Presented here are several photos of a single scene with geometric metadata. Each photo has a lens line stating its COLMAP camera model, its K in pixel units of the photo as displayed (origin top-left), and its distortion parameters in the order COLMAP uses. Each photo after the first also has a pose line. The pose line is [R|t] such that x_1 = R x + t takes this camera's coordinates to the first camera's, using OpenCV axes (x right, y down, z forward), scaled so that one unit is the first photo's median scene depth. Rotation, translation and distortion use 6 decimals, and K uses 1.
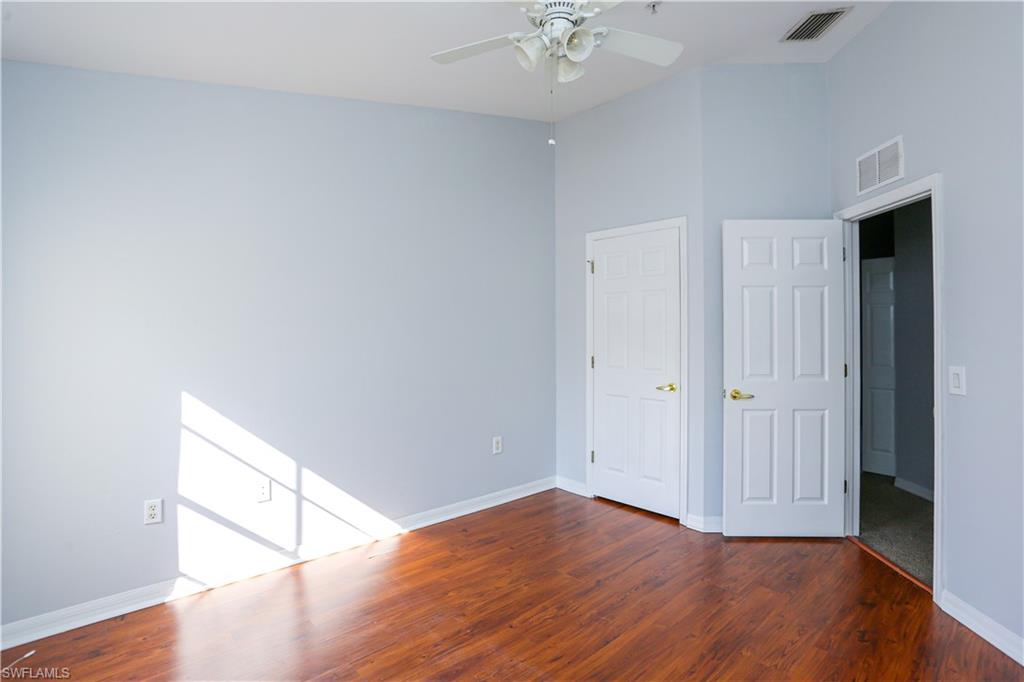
lens RADIAL K [[533.9, 0, 520.6], [0, 533.9, 329.3], [0, 0, 1]] dist [-0.103344, 0.035185]
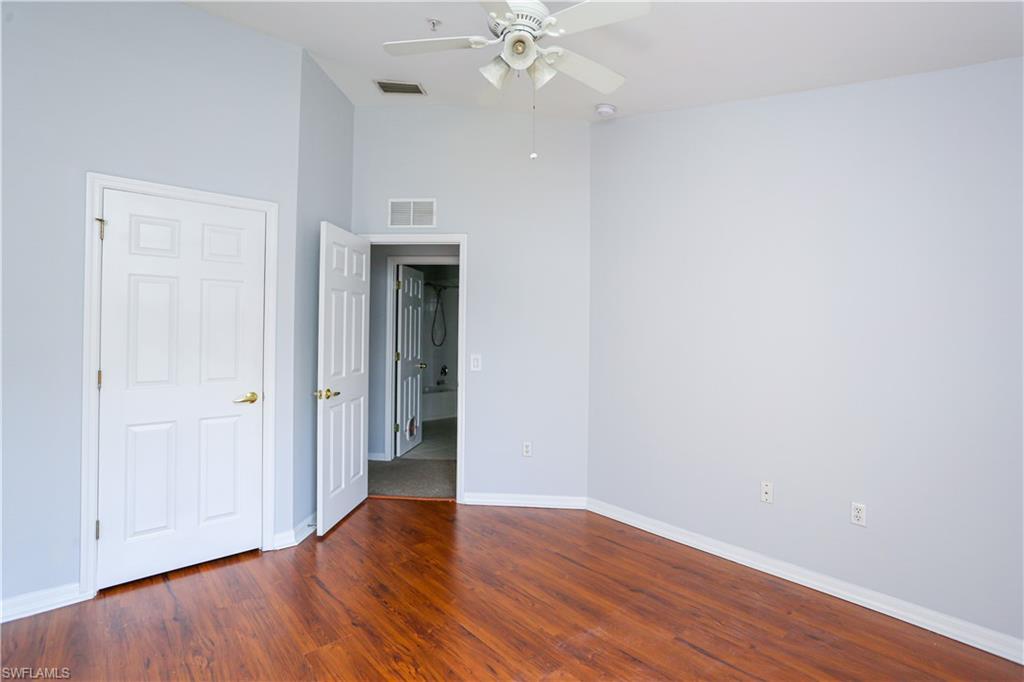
lens RADIAL K [[487.2, 0, 531.6], [0, 487.2, 338.0], [0, 0, 1]] dist [-0.000448, 0.000674]
pose [[-0.008077, -0.017637, 0.999812, -0.616820], [-0.016212, 0.999715, 0.017505, -0.009813], [-0.999836, -0.016067, -0.008361, 0.679519]]
